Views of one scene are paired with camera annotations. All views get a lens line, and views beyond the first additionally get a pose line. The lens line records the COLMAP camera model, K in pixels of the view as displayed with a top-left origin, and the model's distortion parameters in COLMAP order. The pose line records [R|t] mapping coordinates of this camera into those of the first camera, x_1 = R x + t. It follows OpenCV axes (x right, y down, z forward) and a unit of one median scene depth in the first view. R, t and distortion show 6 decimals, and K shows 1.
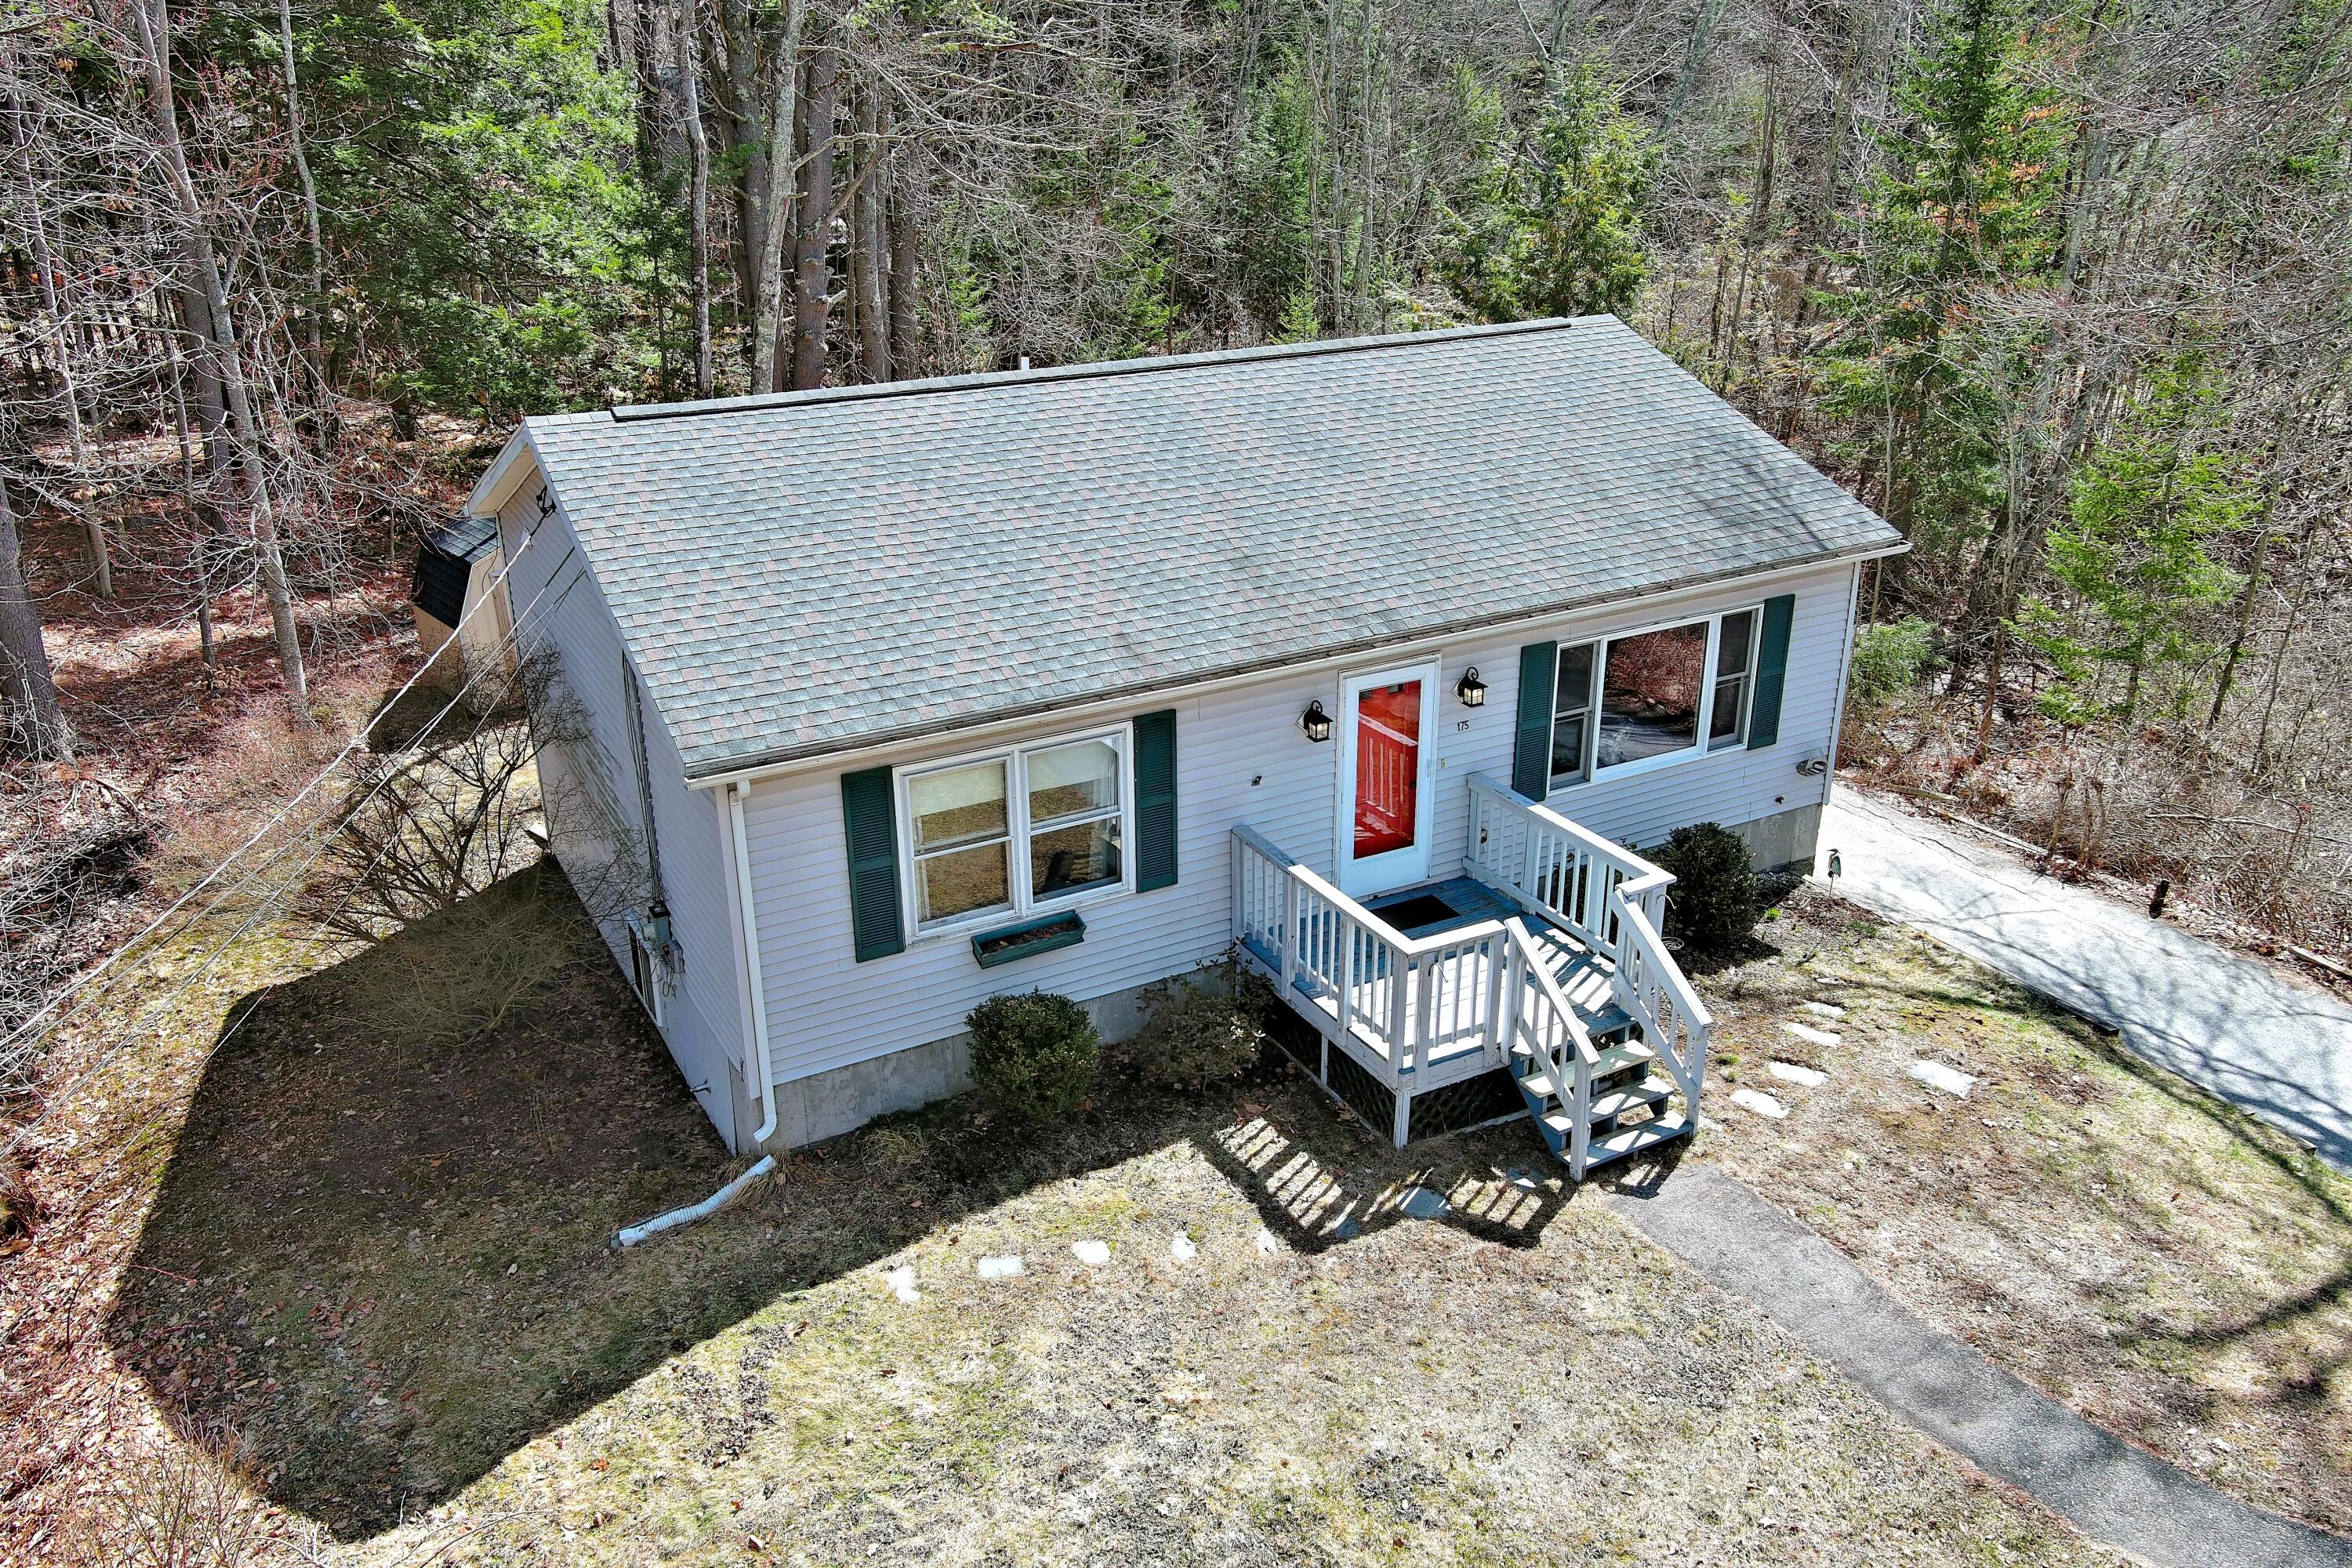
lens RADIAL K [[1802.0, 0, 1176.0], [0, 1802.0, 784.0], [0, 0, 1]] dist [-0.002438, 0.000614]
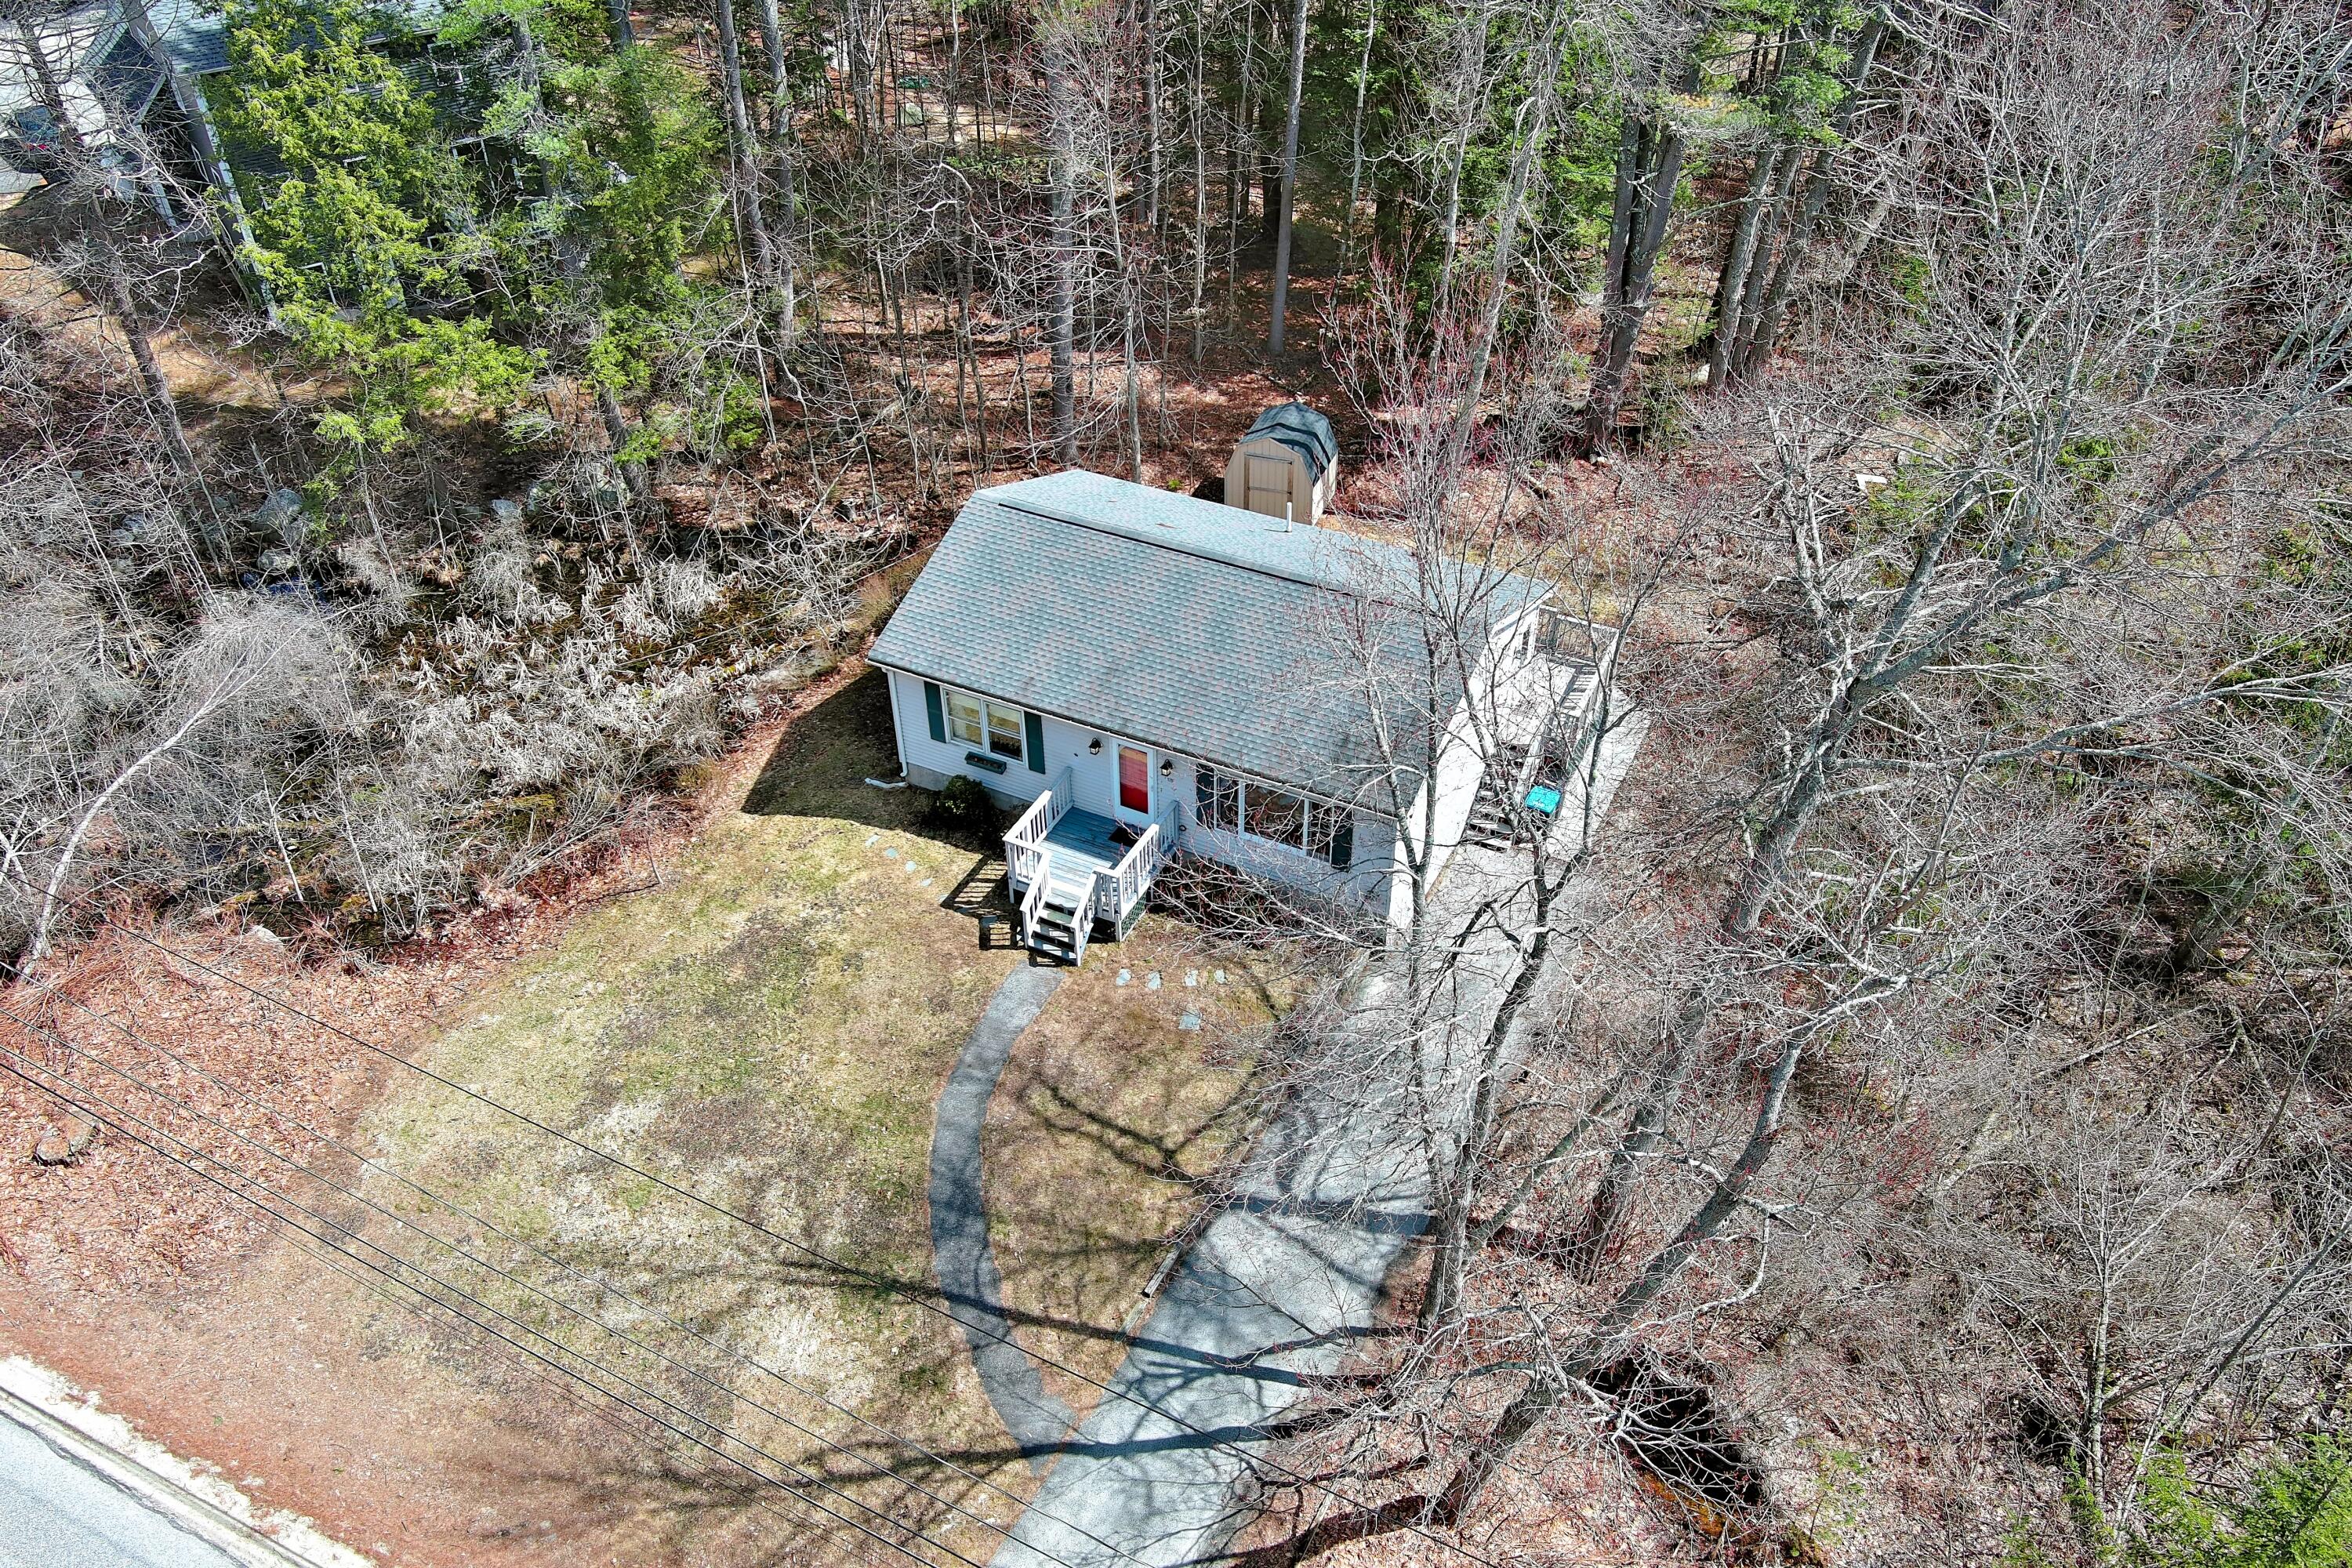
lens RADIAL K [[1802.0, 0, 1176.0], [0, 1802.0, 784.0], [0, 0, 1]] dist [-0.002438, 0.000614]
pose [[0.552568, 0.518098, -0.652873, 1.899426], [-0.311870, 0.854943, 0.414498, -1.119392], [0.772920, -0.025426, 0.633994, -0.479803]]
